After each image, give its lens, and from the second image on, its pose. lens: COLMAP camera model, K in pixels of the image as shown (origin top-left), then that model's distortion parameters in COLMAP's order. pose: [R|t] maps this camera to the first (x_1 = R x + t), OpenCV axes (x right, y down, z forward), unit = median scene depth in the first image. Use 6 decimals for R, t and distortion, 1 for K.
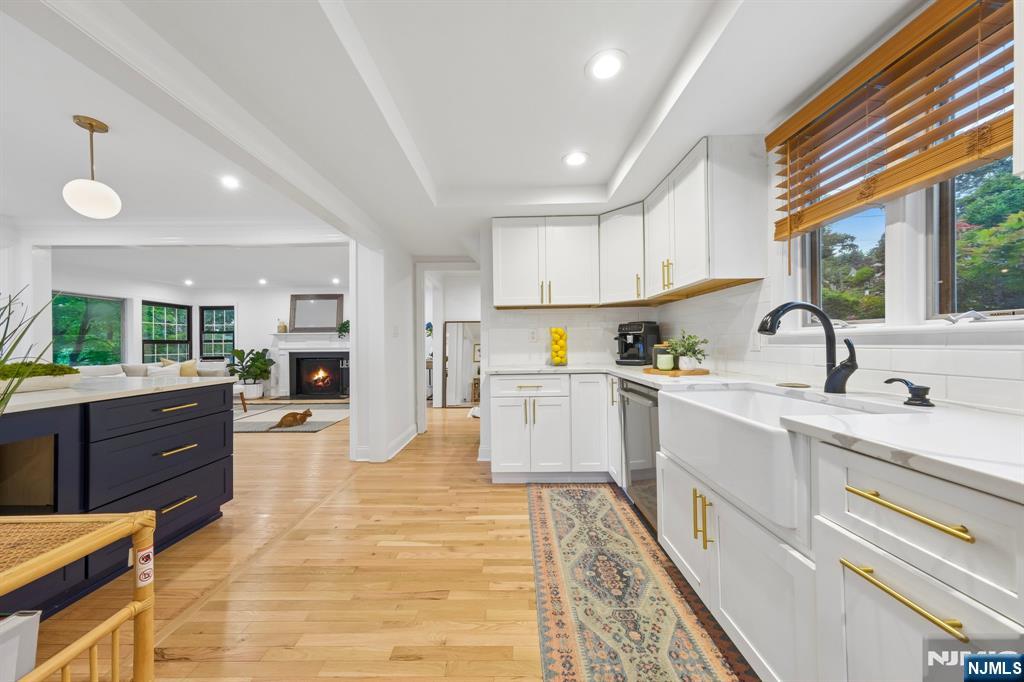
lens RADIAL K [[344.9, 0, 506.3], [0, 344.9, 343.4], [0, 0, 1]] dist [0.006824, 0.000172]
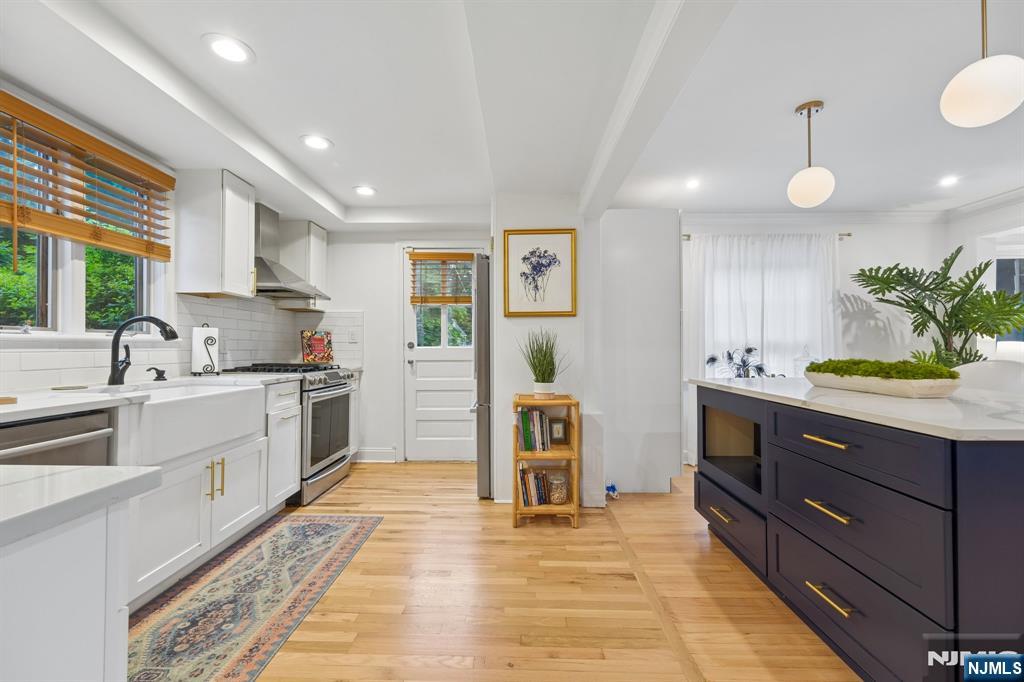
lens RADIAL K [[421.4, 0, 503.1], [0, 421.4, 344.6], [0, 0, 1]] dist [0.010976, 0.001179]
pose [[-0.999759, 0.010197, 0.019461, -0.468939], [0.010009, 0.999902, -0.009769, 0.016126], [-0.019559, -0.009571, -0.999763, 2.161325]]
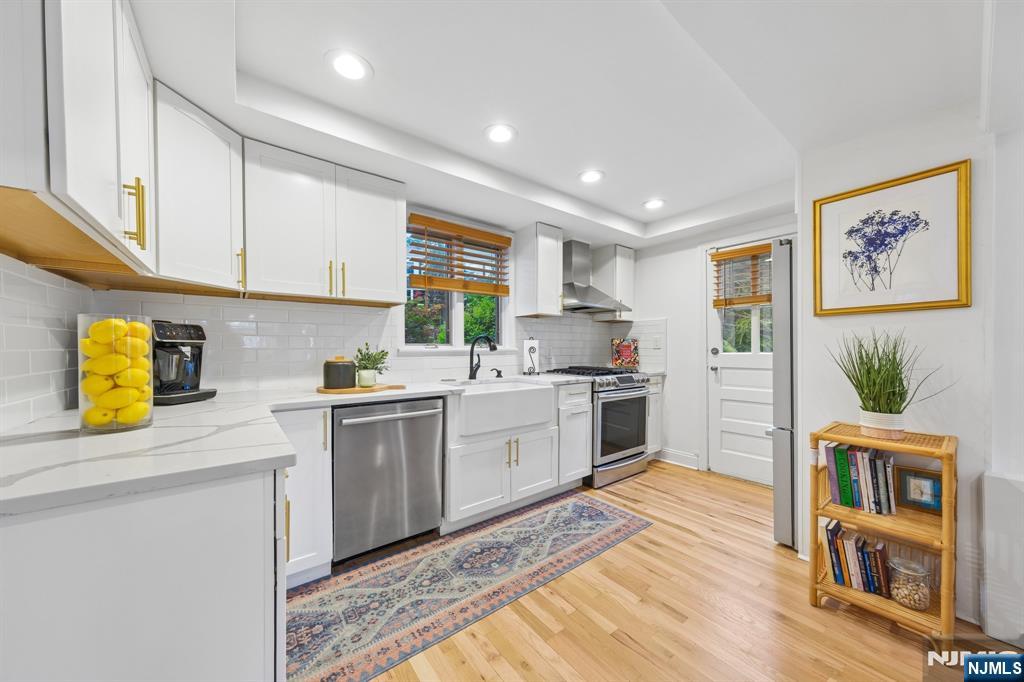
lens RADIAL K [[359.7, 0, 513.8], [0, 359.7, 350.6], [0, 0, 1]] dist [0.000960, 0.000636]
pose [[-0.629694, 0.007903, 0.776803, -0.748420], [0.008258, 0.999960, -0.003479, -0.017442], [-0.776800, 0.004224, -0.629733, 1.807966]]
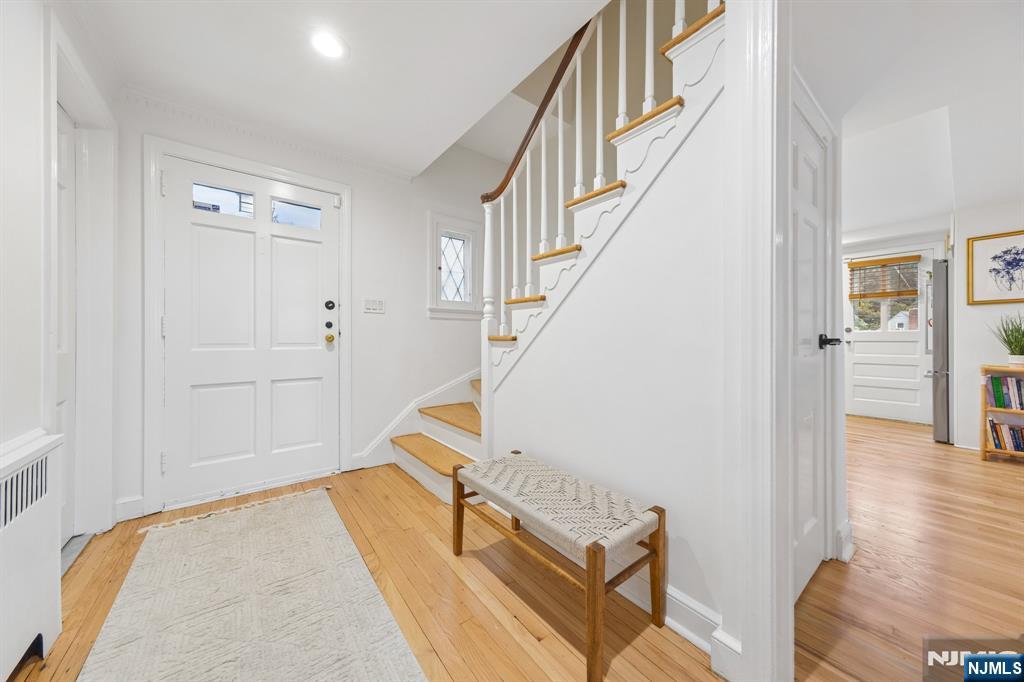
lens RADIAL K [[344.9, 0, 512.3], [0, 344.9, 337.7], [0, 0, 1]] dist [0.006824, 0.000172]
pose [[-0.623589, 0.009236, 0.781698, -0.370058], [0.001690, 0.999944, -0.010466, 0.081662], [-0.781751, -0.005205, -0.623569, 3.651124]]
